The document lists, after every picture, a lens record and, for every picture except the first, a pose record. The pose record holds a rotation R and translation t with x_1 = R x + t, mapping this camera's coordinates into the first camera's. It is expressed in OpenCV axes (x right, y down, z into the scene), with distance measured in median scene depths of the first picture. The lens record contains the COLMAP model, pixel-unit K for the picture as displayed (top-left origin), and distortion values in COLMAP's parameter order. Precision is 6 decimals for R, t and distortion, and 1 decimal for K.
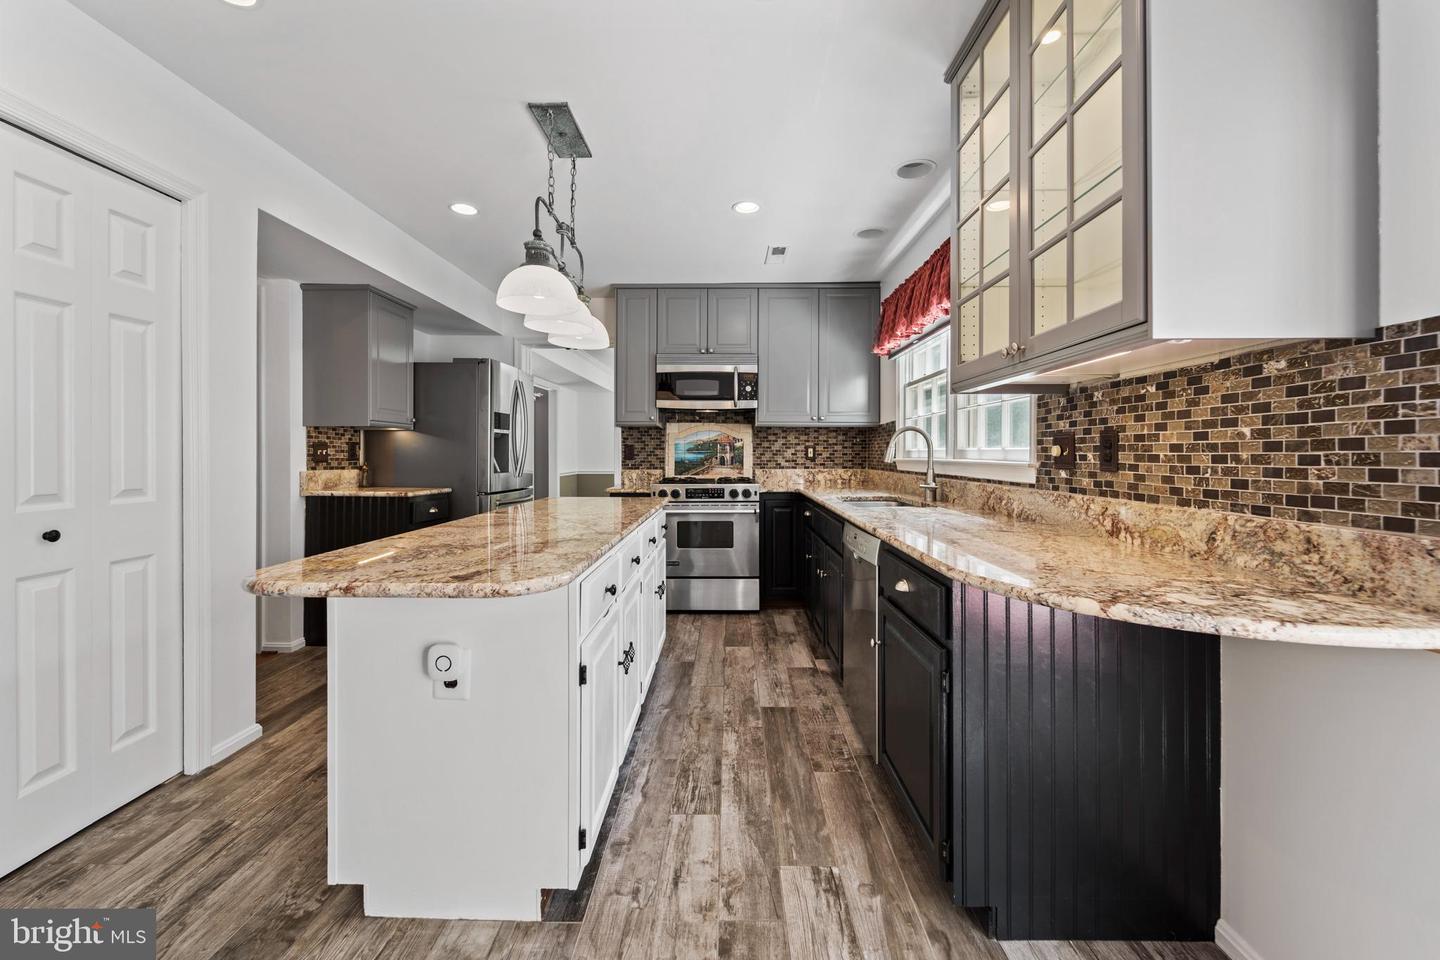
lens RADIAL K [[584.6, 0, 710.6], [0, 584.6, 454.0], [0, 0, 1]] dist [0.000164, -0.001126]
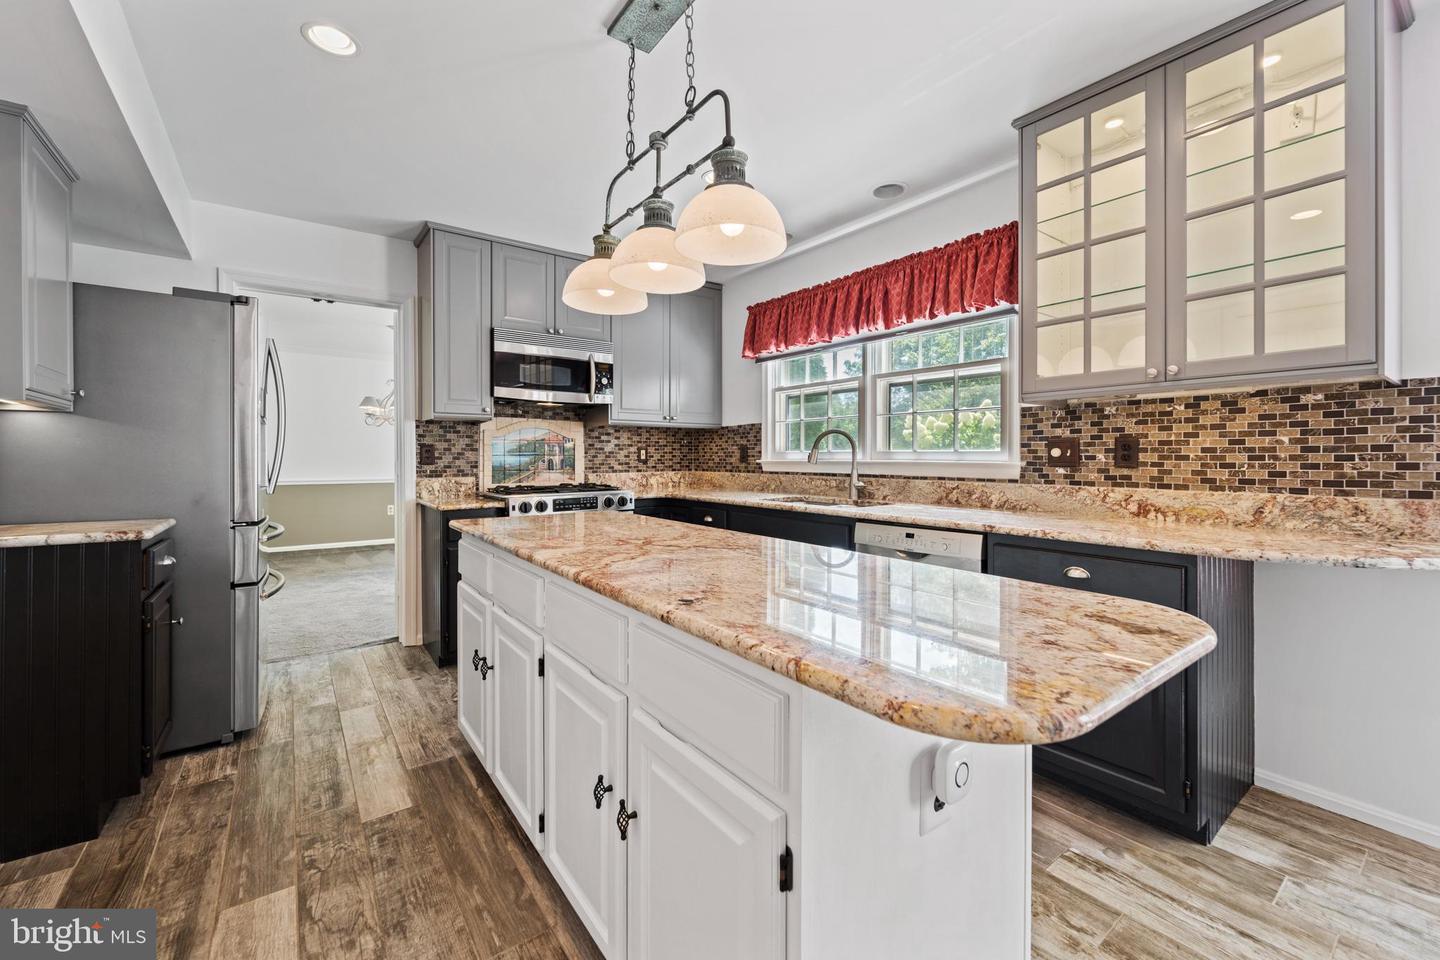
lens RADIAL K [[584.6, 0, 725.5], [0, 584.6, 461.9], [0, 0, 1]] dist [0.000164, -0.001126]
pose [[0.783550, -0.008318, 0.621273, -0.416013], [0.002693, 0.999946, 0.009992, 0.000238], [-0.621323, -0.006156, 0.783530, 0.255843]]
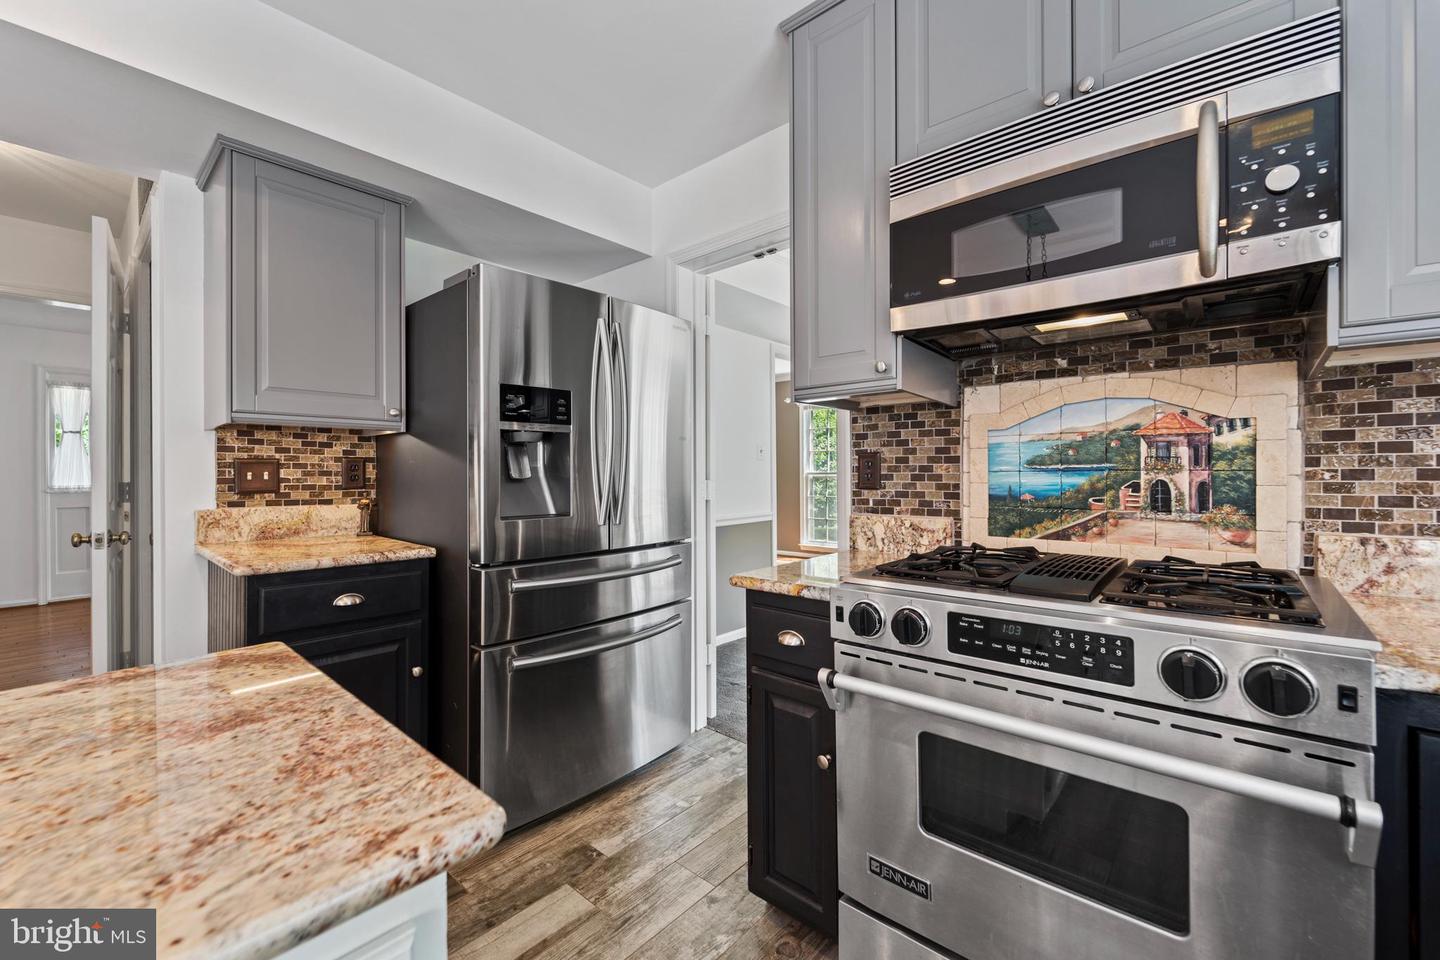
lens RADIAL K [[584.6, 0, 718.1], [0, 584.6, 472.2], [0, 0, 1]] dist [0.000164, -0.001126]
pose [[0.769627, -0.005637, -0.638469, 0.050455], [0.006797, 0.999977, -0.000635, -0.002848], [0.638458, -0.003851, 0.769647, 0.860256]]
